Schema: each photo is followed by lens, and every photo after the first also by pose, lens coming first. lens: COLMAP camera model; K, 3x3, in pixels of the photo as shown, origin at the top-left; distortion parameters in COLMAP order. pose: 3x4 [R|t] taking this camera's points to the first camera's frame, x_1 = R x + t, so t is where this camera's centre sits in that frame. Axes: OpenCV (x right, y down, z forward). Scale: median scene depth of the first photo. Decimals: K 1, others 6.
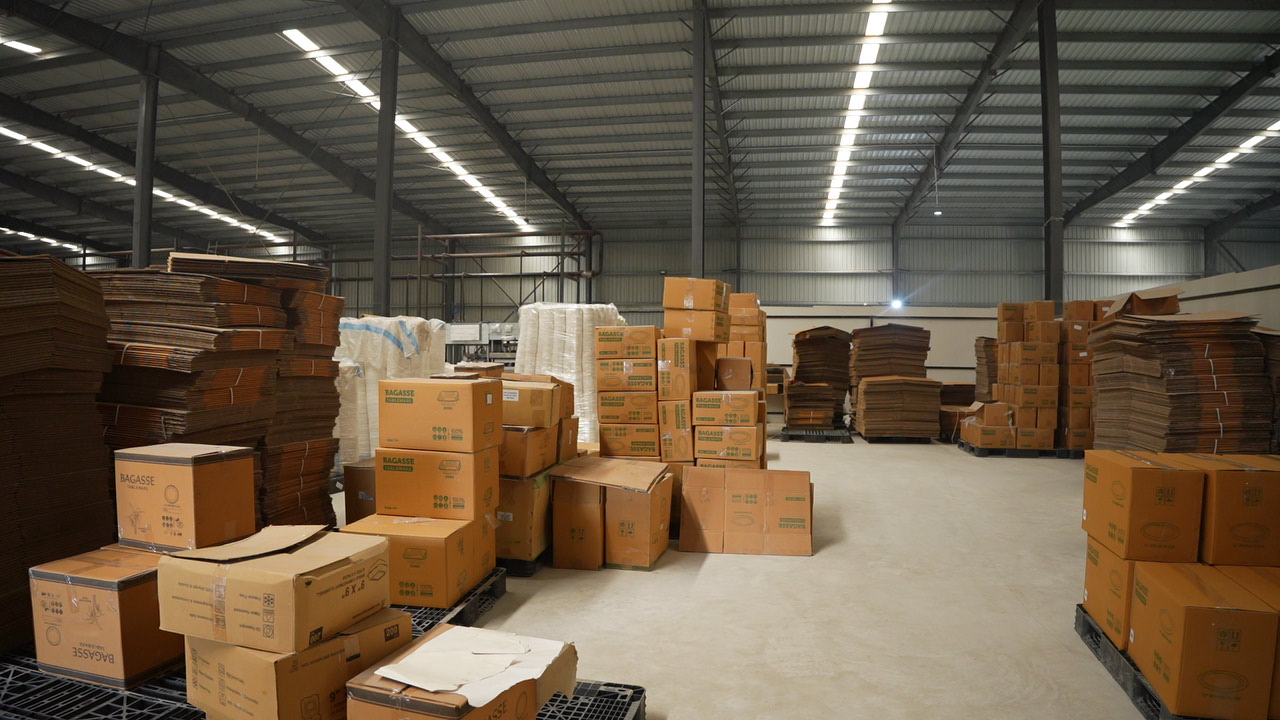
lens RADIAL K [[737.0, 0, 640.0], [0, 737.0, 360.0], [0, 0, 1]] dist [-0.154299, 0.042698]
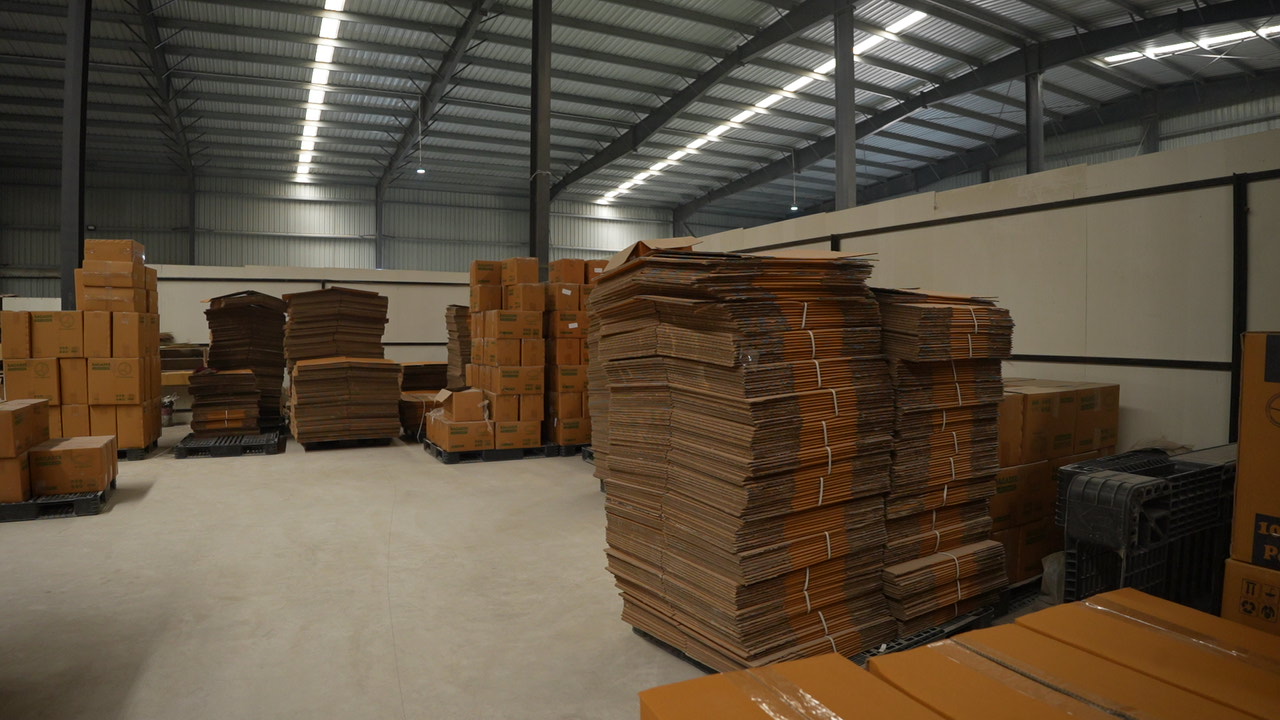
lens RADIAL K [[737.0, 0, 640.0], [0, 737.0, 360.0], [0, 0, 1]] dist [-0.154299, 0.042698]
pose [[0.786267, -0.033608, 0.616972, 0.097872], [0.011522, 0.999144, 0.039743, -0.000695], [-0.617779, -0.024140, 0.785981, 0.161374]]
